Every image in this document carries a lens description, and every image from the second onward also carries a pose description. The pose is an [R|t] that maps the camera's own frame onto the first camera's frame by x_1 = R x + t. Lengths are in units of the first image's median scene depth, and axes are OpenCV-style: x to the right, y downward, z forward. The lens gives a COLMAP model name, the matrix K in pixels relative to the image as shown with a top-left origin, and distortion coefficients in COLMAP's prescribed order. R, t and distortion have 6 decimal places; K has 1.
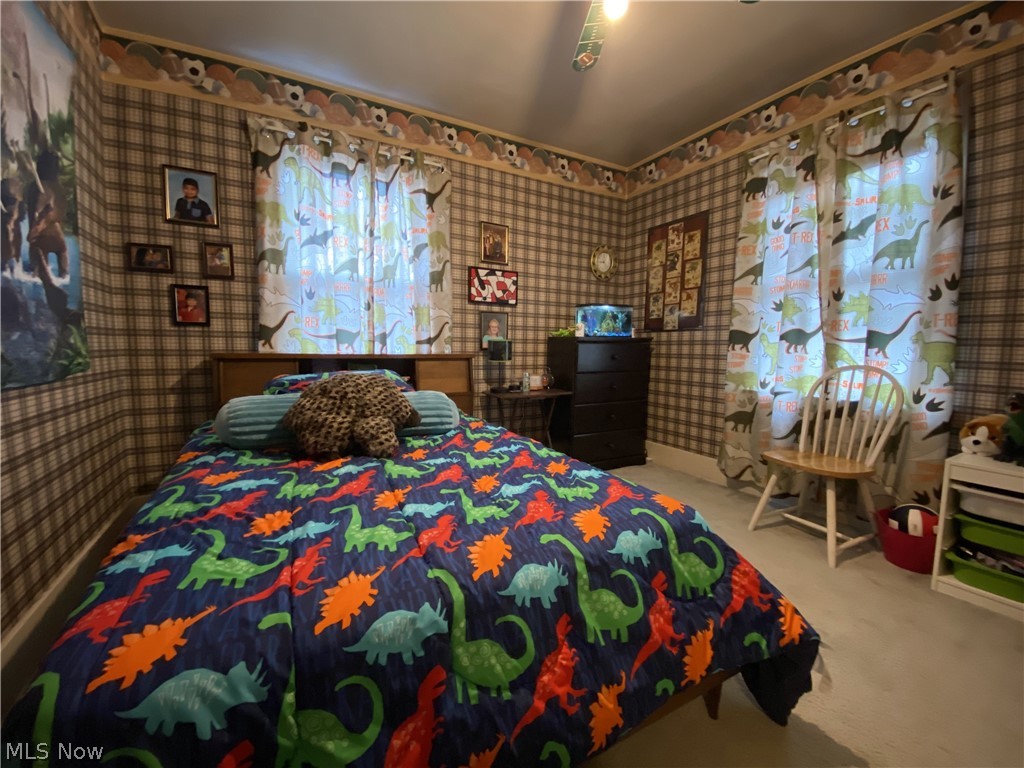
lens RADIAL K [[423.7, 0, 517.1], [0, 423.7, 386.7], [0, 0, 1]] dist [-0.000079, -0.015949]
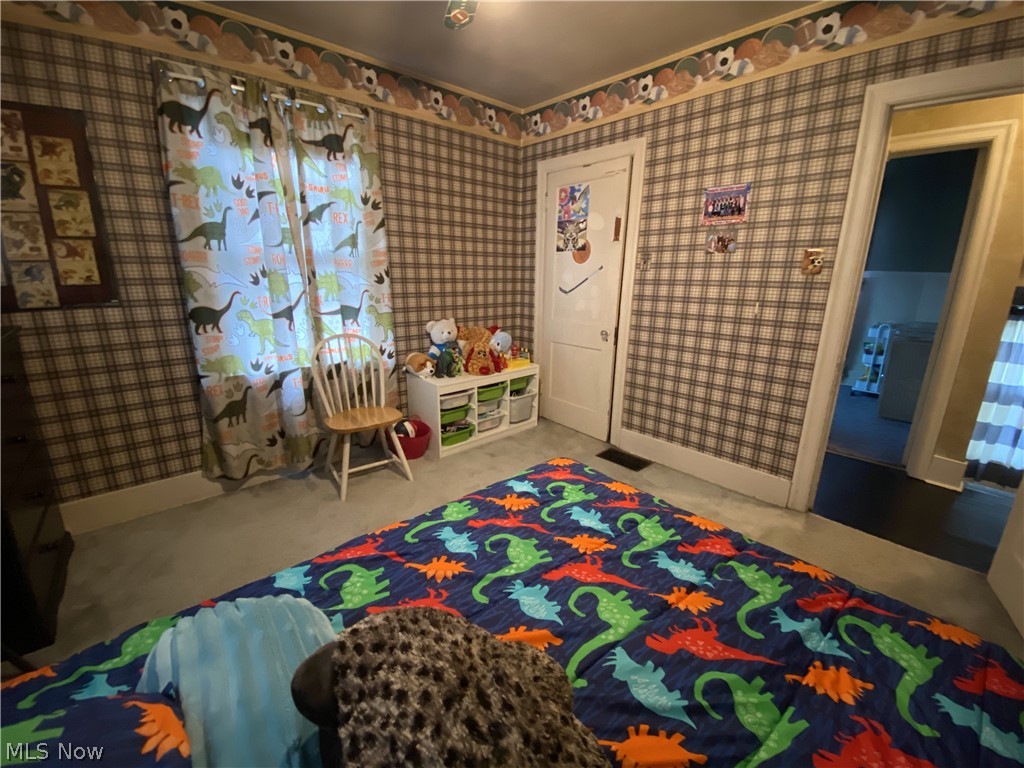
lens RADIAL K [[423.7, 0, 517.1], [0, 423.7, 386.7], [0, 0, 1]] dist [-0.000079, -0.015949]
pose [[-0.258144, -0.267688, 0.928280, -0.462141], [0.066986, 0.953575, 0.293610, -0.211350], [-0.963781, 0.137975, -0.228229, 0.735006]]
